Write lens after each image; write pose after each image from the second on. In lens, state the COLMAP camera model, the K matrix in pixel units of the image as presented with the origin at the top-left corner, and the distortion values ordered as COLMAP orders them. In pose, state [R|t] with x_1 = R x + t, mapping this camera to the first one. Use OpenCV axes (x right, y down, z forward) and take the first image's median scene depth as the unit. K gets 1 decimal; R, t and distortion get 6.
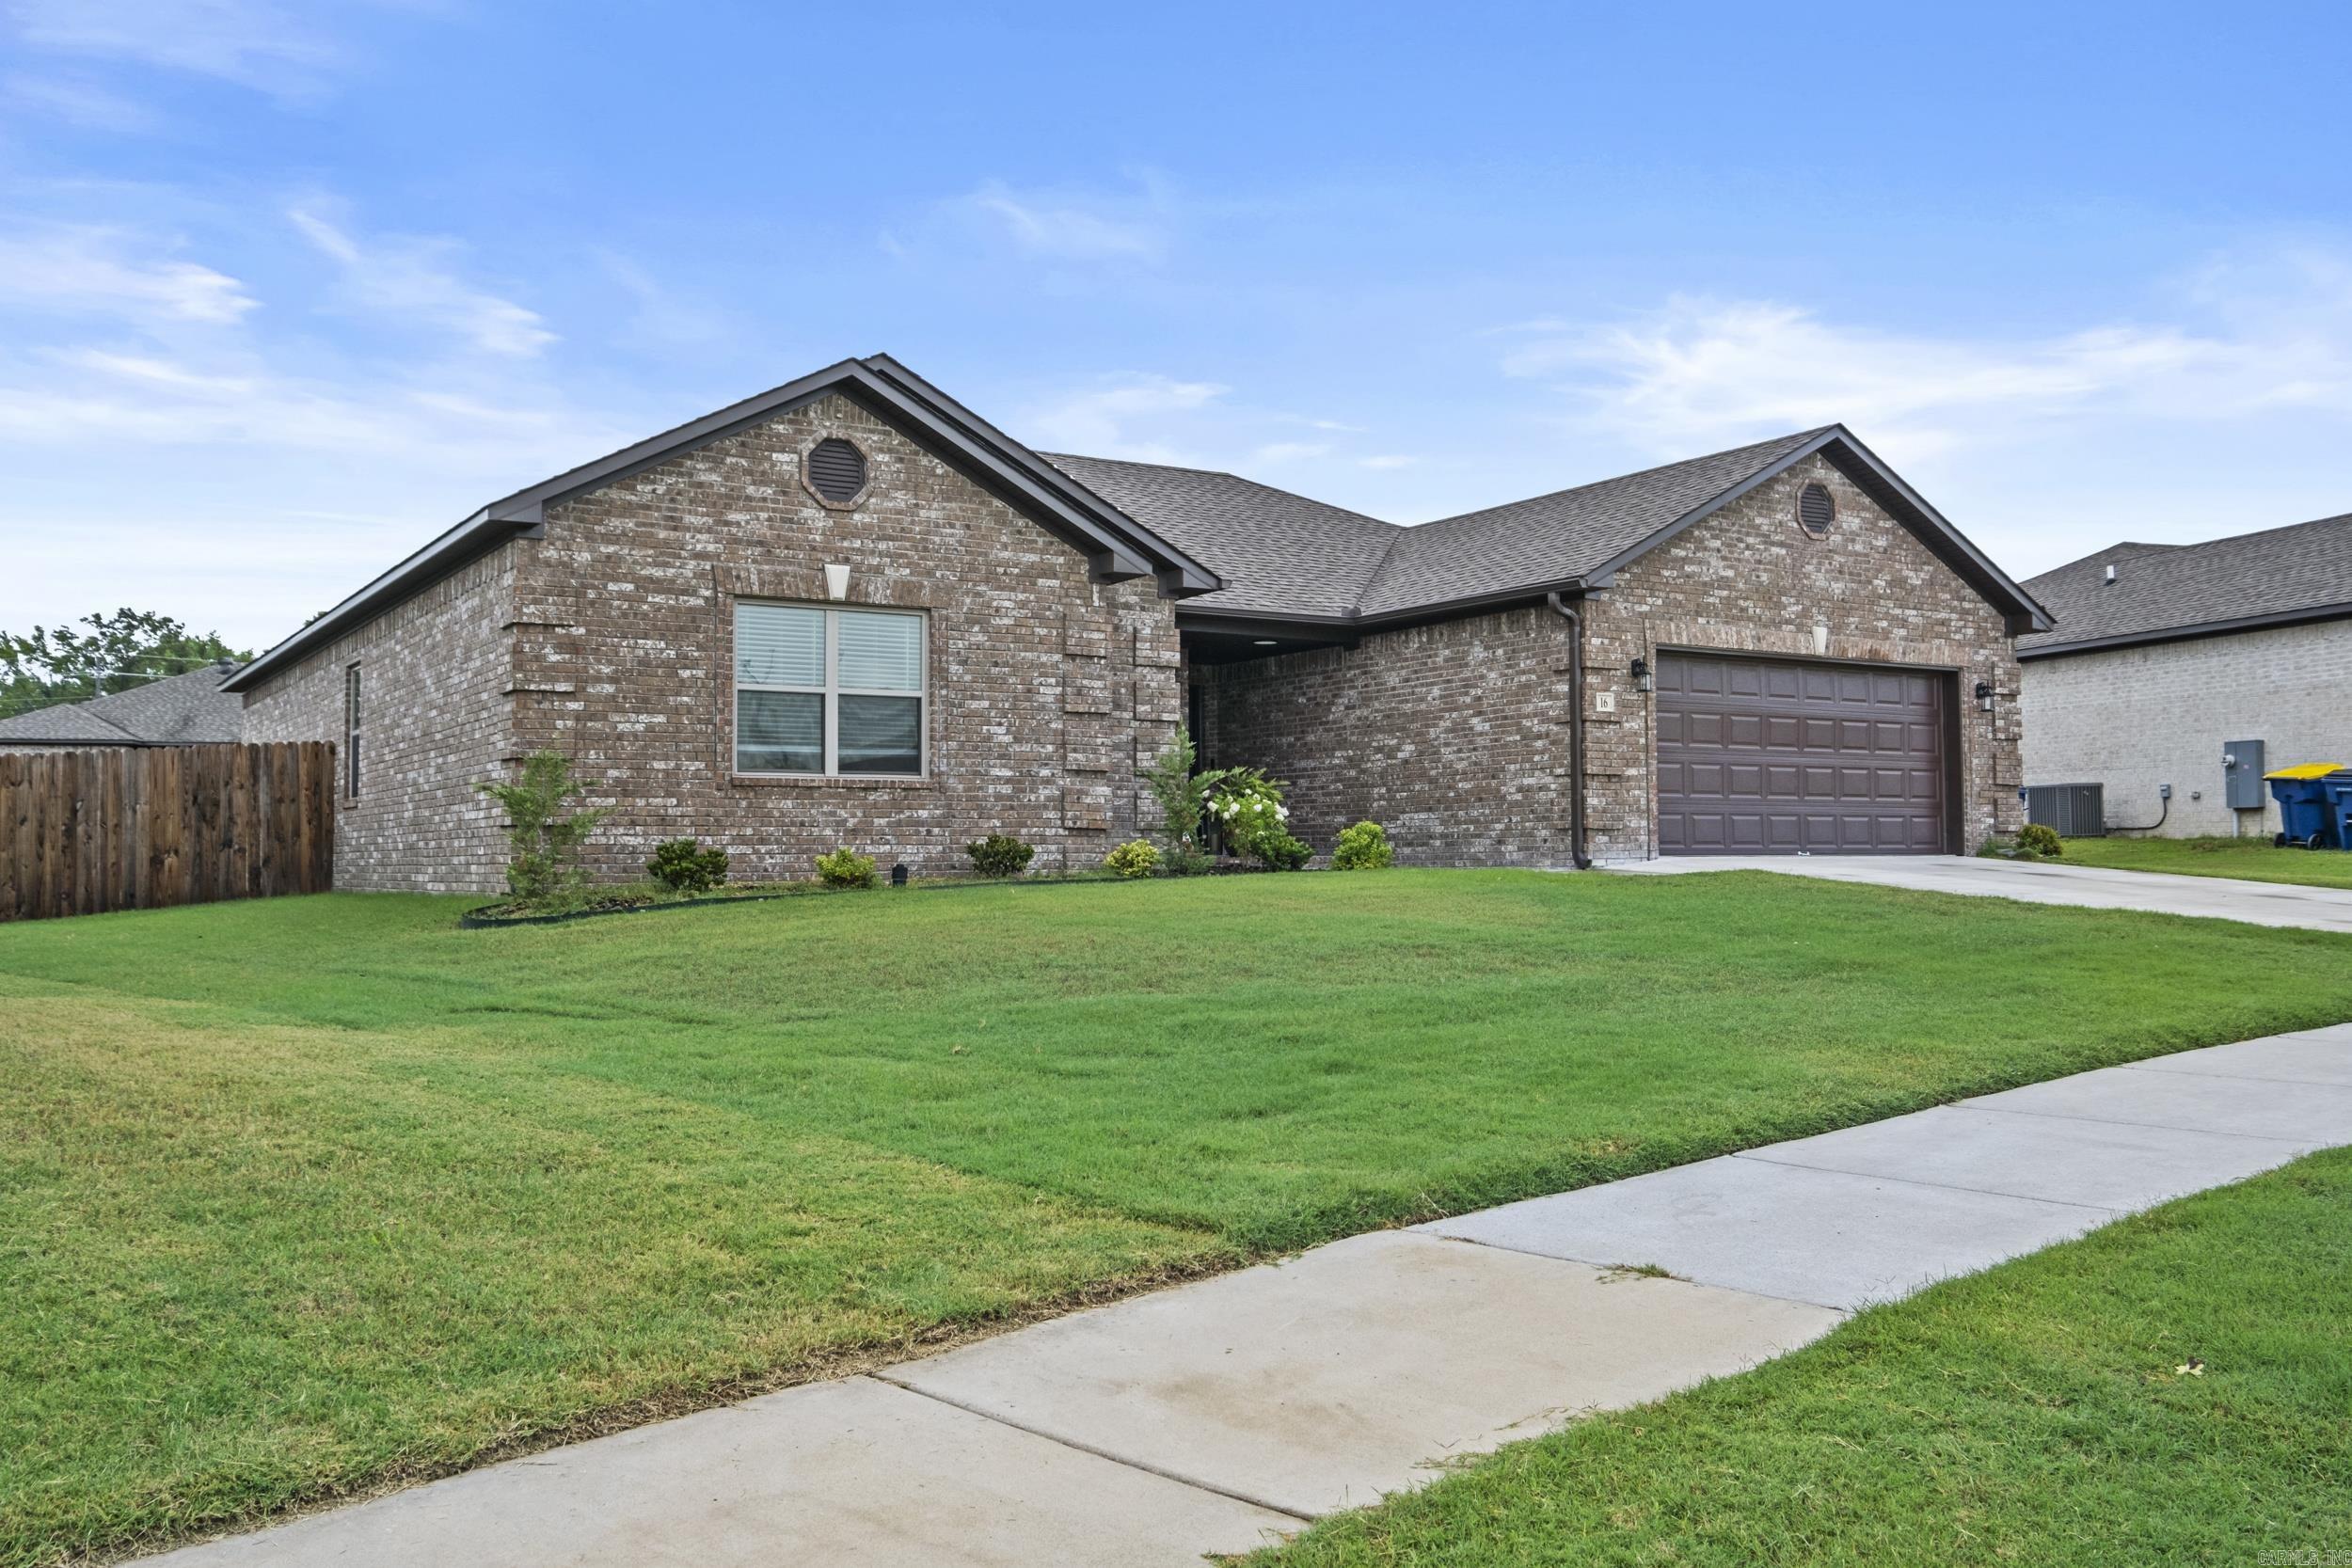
lens RADIAL K [[2038.9, 0, 1187.3], [0, 2038.9, 787.4], [0, 0, 1]] dist [-0.001502, 0.012002]
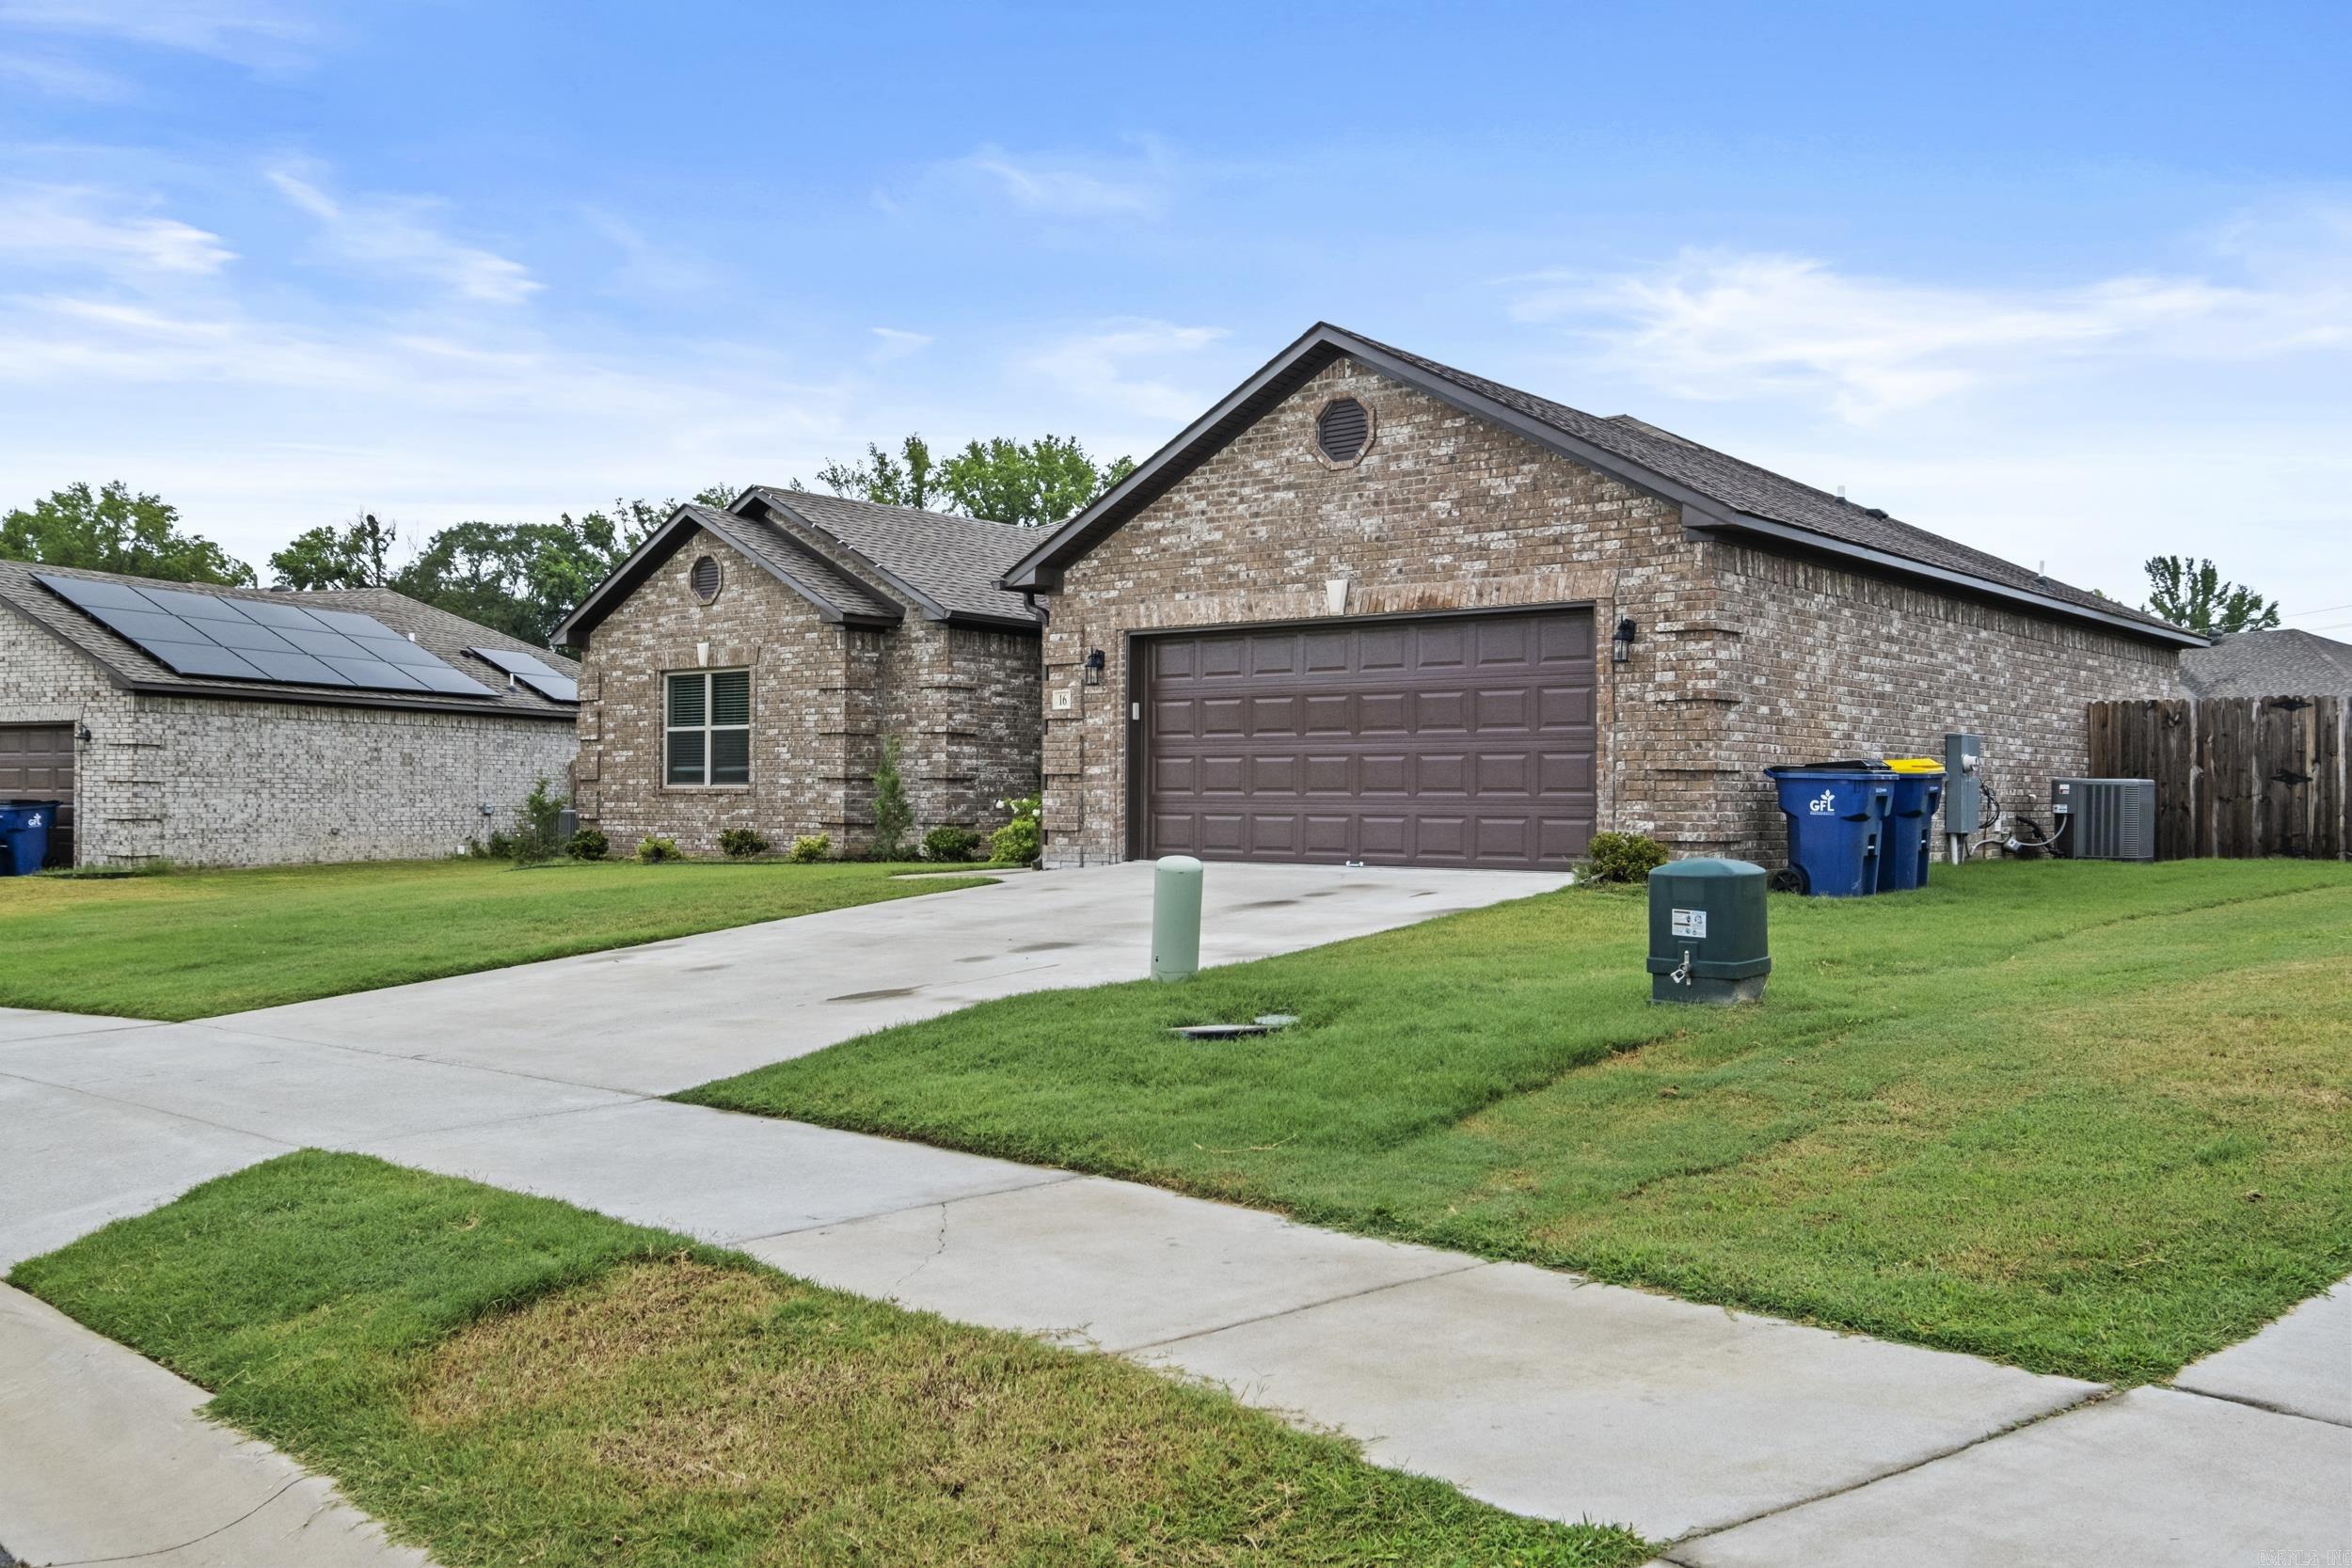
lens RADIAL K [[2038.9, 0, 1187.3], [0, 2038.9, 787.4], [0, 0, 1]] dist [-0.001502, 0.012002]
pose [[0.291626, 0.000080, -0.956533, 1.090171], [0.027652, 0.999581, 0.008514, -0.006277], [0.956133, -0.028933, 0.291501, 0.734132]]
